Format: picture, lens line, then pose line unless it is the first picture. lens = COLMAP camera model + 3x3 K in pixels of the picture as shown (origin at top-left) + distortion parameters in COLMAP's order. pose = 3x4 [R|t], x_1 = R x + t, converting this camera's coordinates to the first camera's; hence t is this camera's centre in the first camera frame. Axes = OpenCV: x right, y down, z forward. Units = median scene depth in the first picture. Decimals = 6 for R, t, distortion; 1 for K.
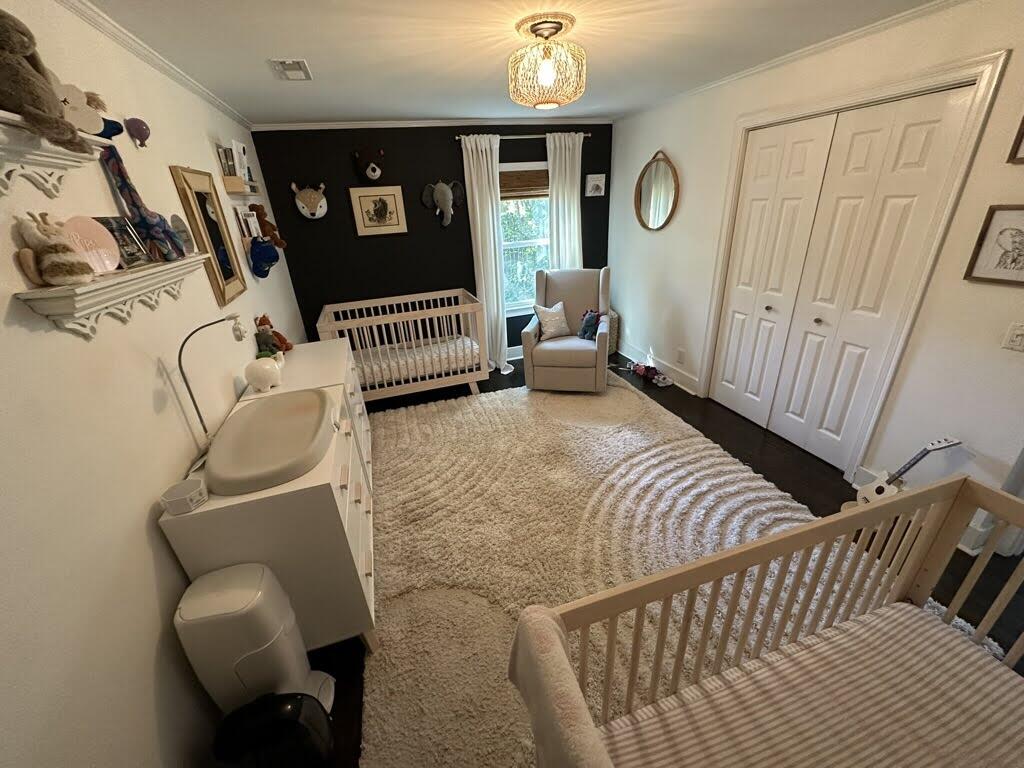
lens RADIAL K [[406.9, 0, 510.7], [0, 406.9, 384.1], [0, 0, 1]] dist [0.002179, 0.000129]
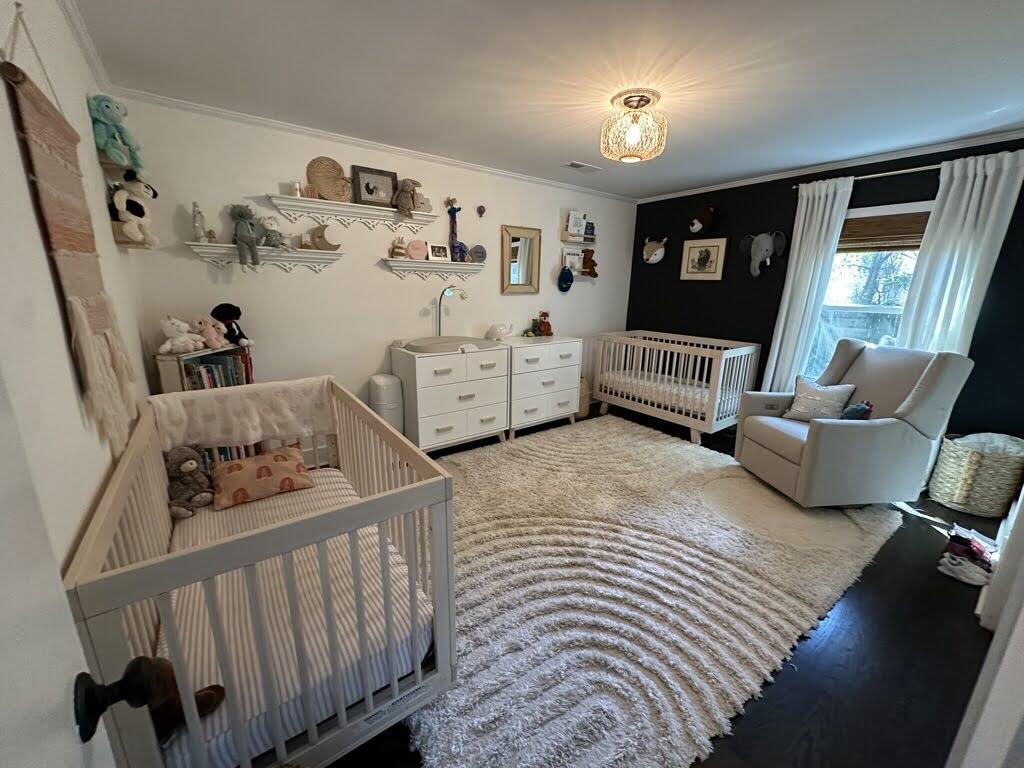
lens RADIAL K [[406.9, 0, 515.2], [0, 406.9, 386.6], [0, 0, 1]] dist [0.002179, 0.000129]
pose [[0.328726, 0.296739, -0.896597, 0.620519], [-0.425981, 0.893888, 0.139662, -0.051336], [0.842900, 0.336022, 0.420249, 0.214181]]
